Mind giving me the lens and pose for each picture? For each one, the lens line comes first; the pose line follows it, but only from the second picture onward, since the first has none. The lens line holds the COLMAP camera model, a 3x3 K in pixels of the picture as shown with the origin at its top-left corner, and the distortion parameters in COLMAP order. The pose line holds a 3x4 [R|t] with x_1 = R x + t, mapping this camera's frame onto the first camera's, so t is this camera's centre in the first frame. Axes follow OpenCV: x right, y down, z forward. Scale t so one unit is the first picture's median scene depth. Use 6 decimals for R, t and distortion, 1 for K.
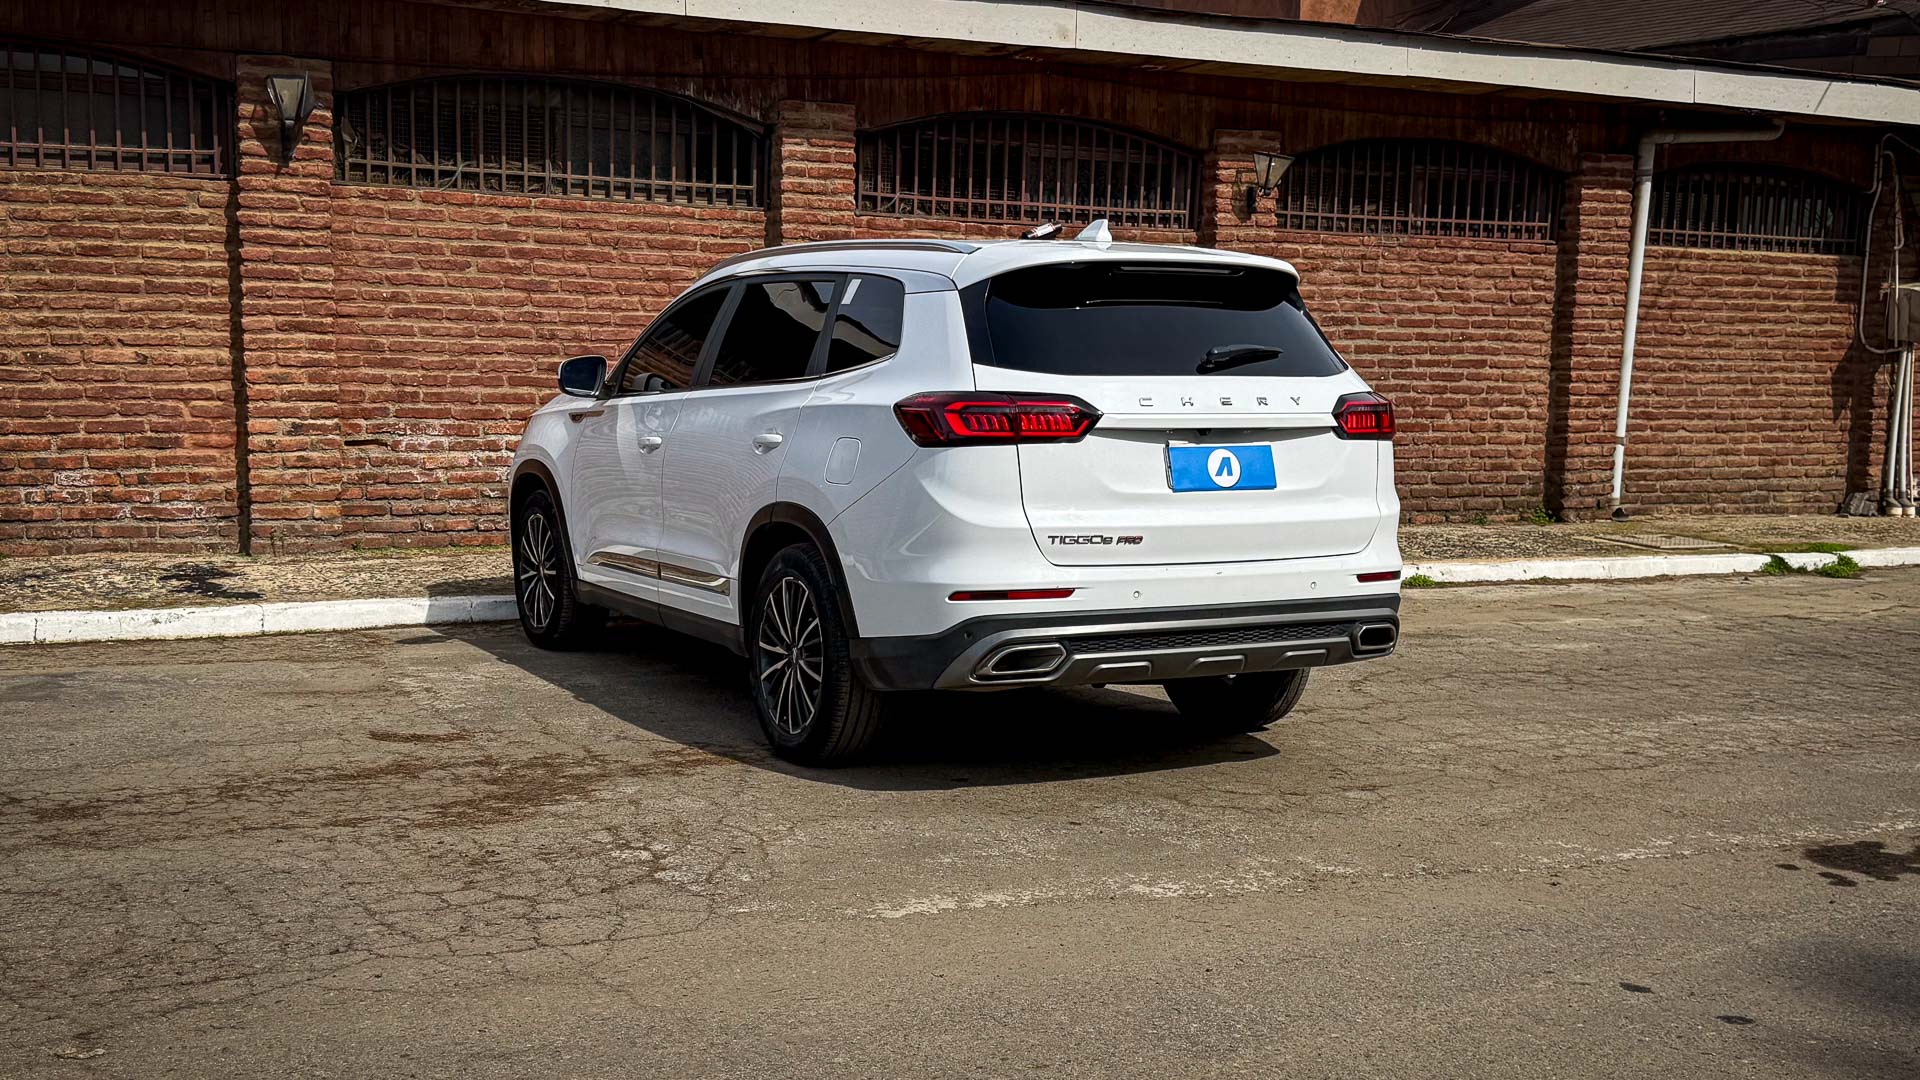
lens RADIAL K [[1962.9, 0, 928.0], [0, 1962.9, 565.2], [0, 0, 1]] dist [0.094704, 0.000000]
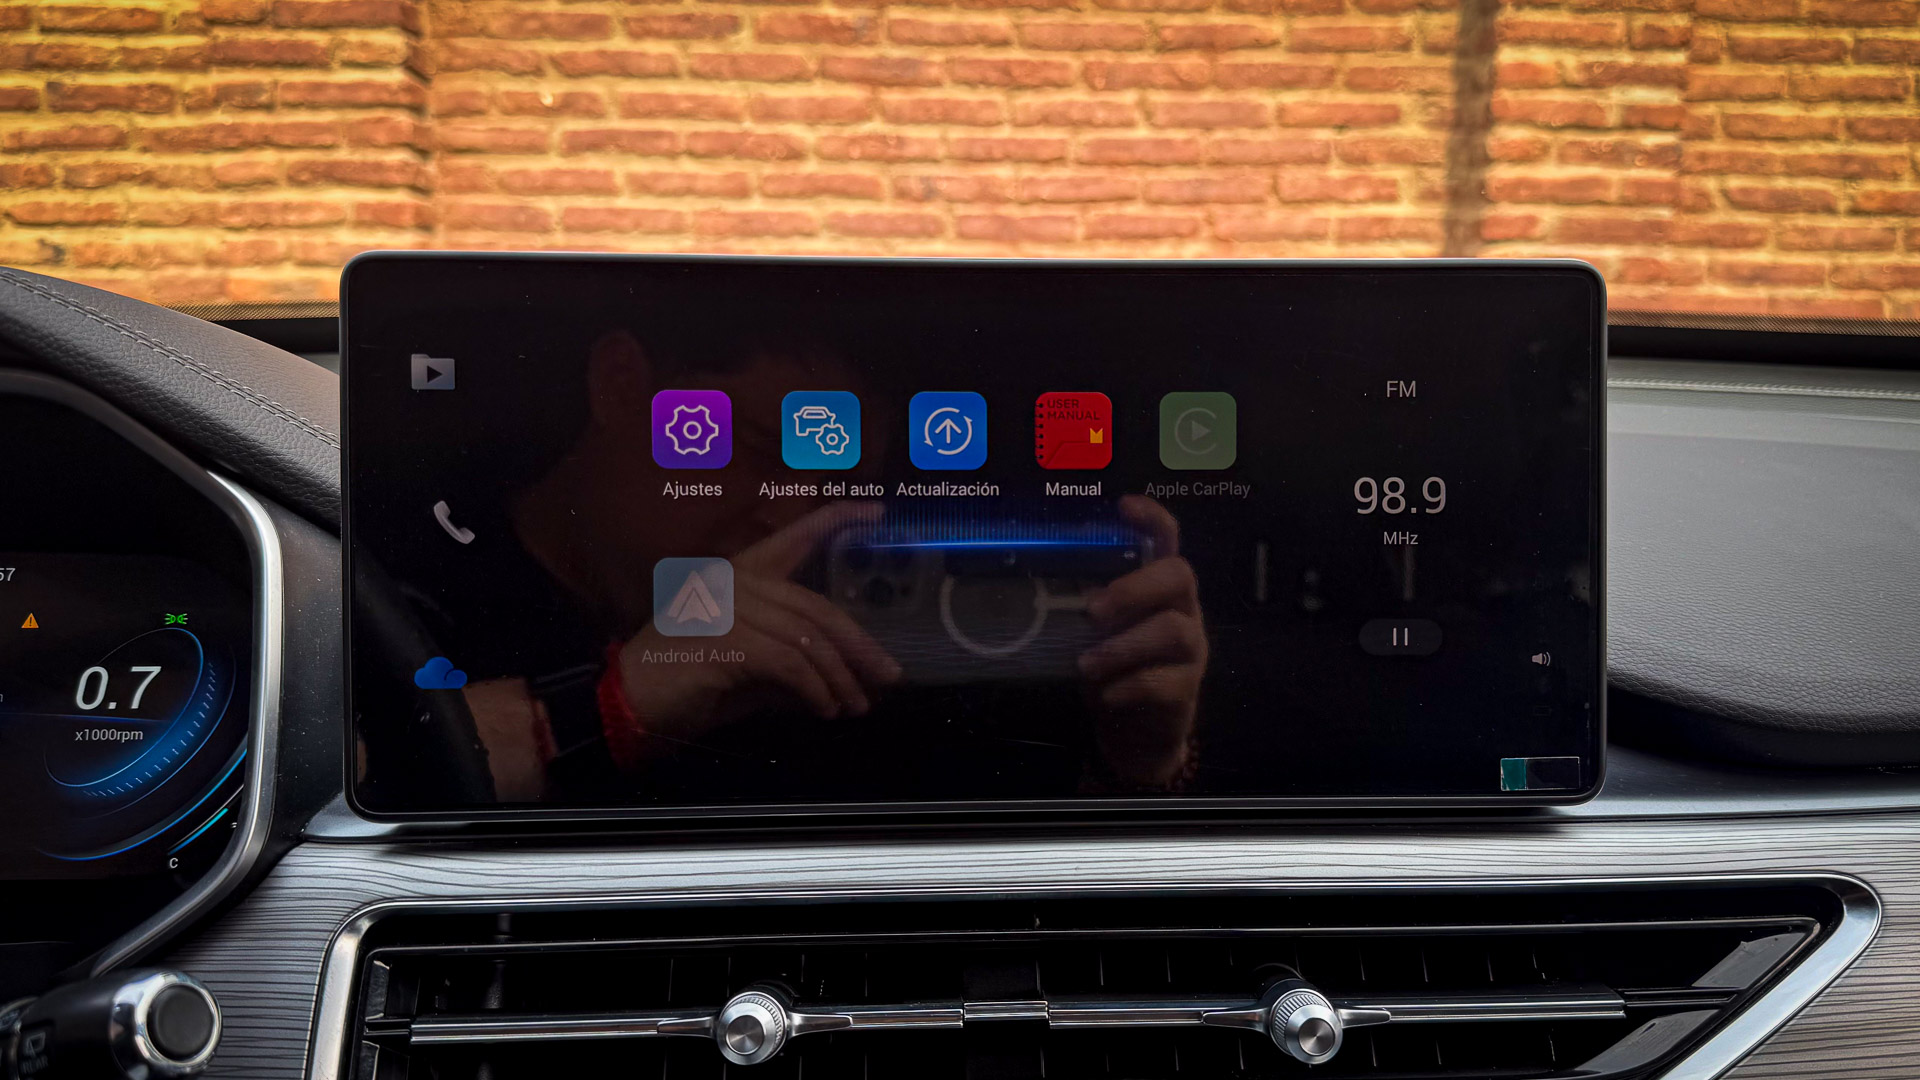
lens RADIAL K [[1526.6, 0, 1006.1], [0, 1526.6, 626.4], [0, 0, 1]] dist [0.039448, -0.088226]
pose [[0.915779, 0.083093, -0.392995, -0.036187], [-0.038111, 0.991930, 0.120921, -0.064716], [0.399871, -0.095759, 0.911555, 0.712595]]
